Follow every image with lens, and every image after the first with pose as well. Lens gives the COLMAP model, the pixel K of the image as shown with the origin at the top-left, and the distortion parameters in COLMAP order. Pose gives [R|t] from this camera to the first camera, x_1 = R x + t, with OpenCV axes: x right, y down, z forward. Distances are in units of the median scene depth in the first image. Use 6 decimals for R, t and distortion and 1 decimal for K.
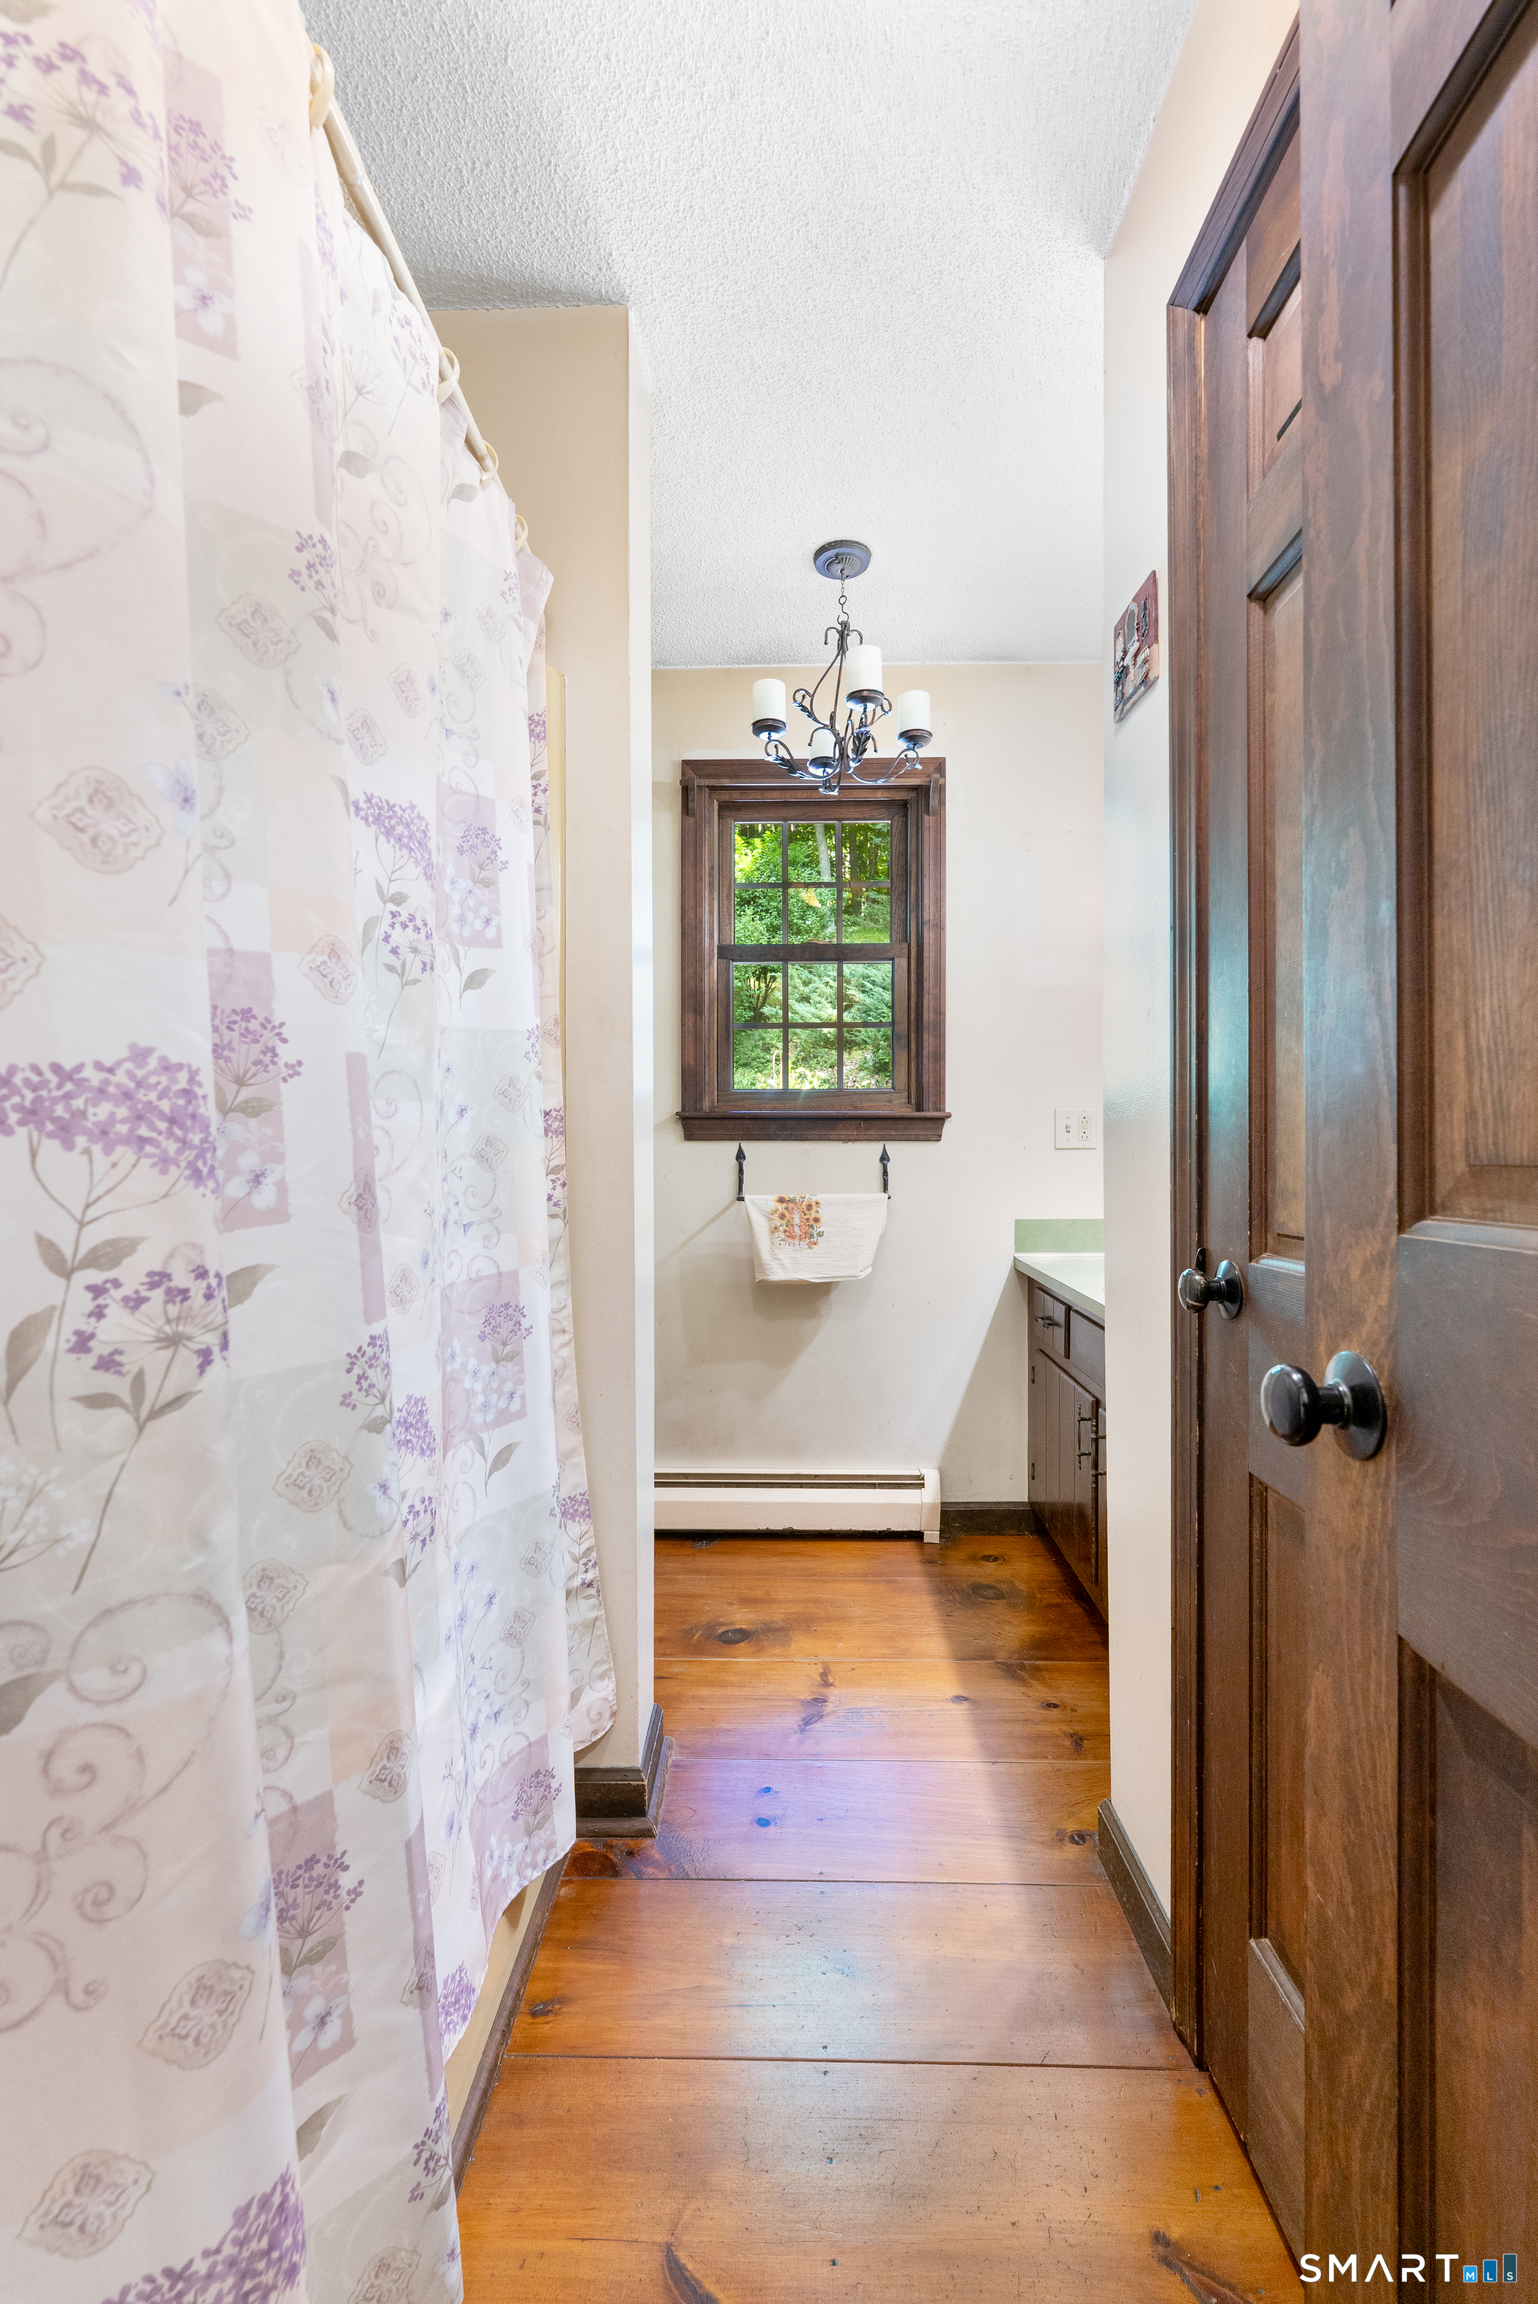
lens RADIAL K [[982.5, 0, 772.5], [0, 982.5, 1164.1], [0, 0, 1]] dist [0.075640, 0.000001]
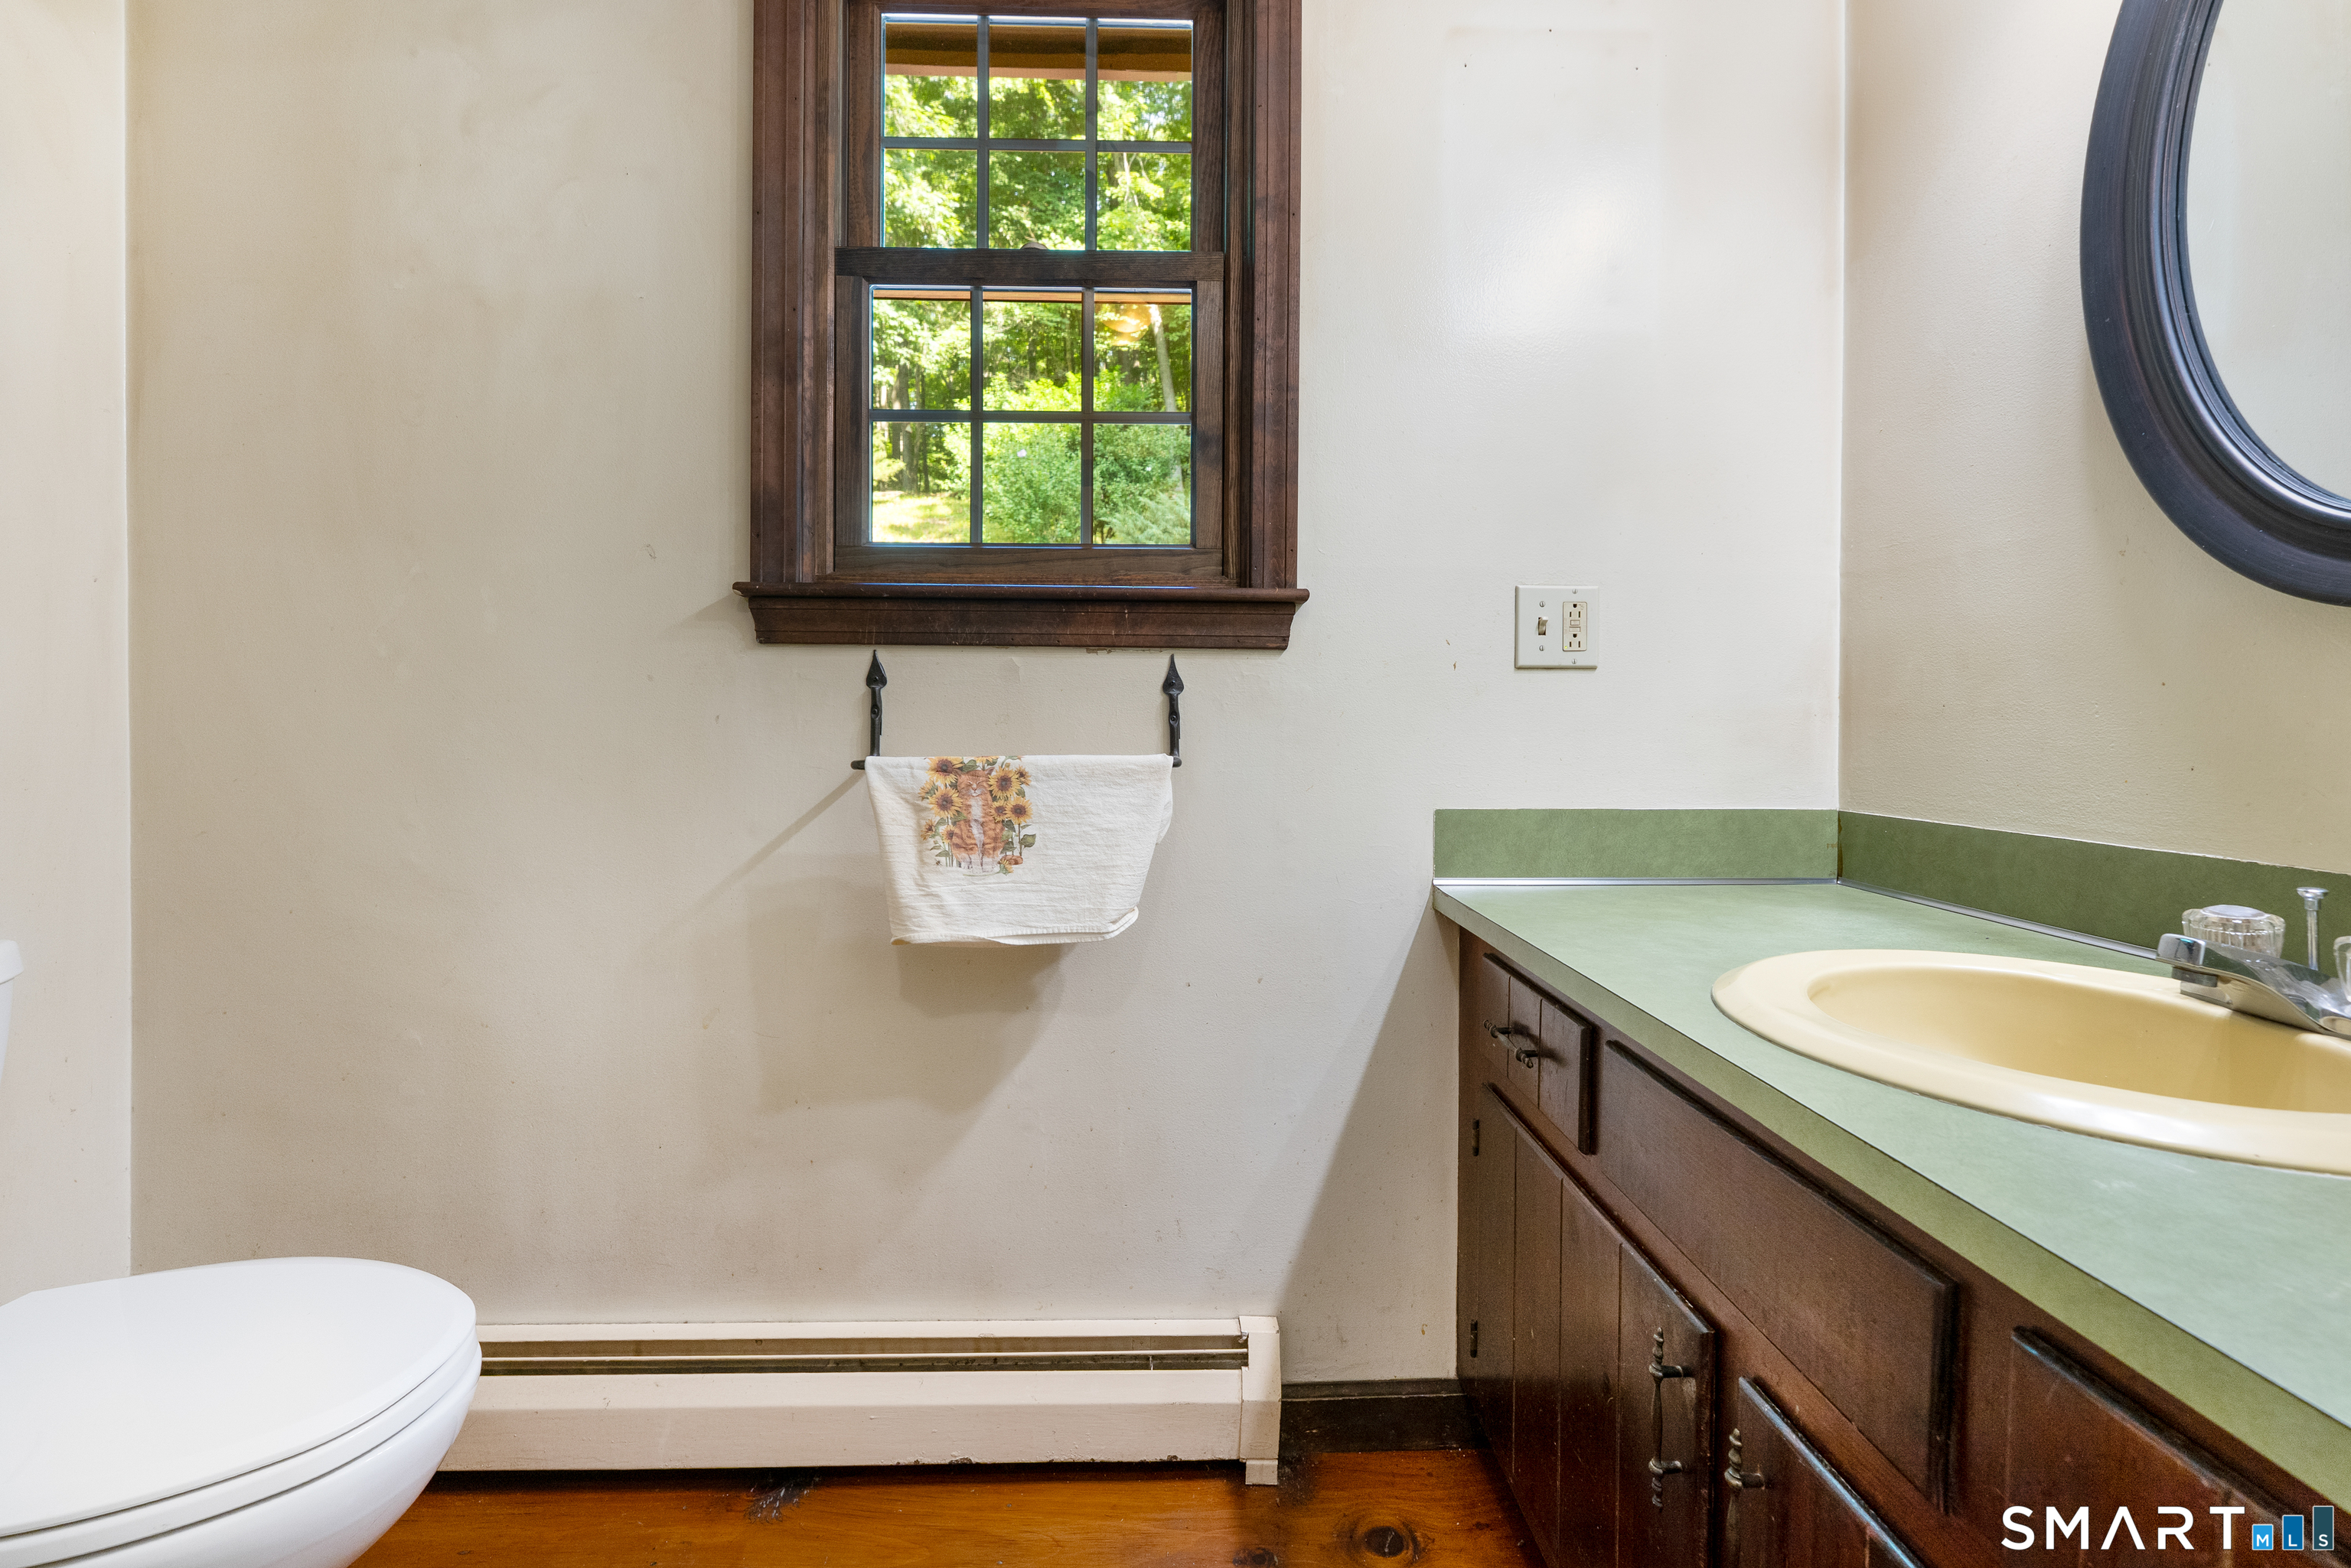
lens RADIAL K [[973.9, 0, 1172.1], [0, 973.9, 756.7], [0, 0, 1]] dist [0.044449, 0.000211]
pose [[0.999096, 0.004835, 0.042245, 0.093526], [-0.005177, 0.999955, 0.008001, 0.026230], [-0.042204, -0.008213, 0.999075, 0.517625]]
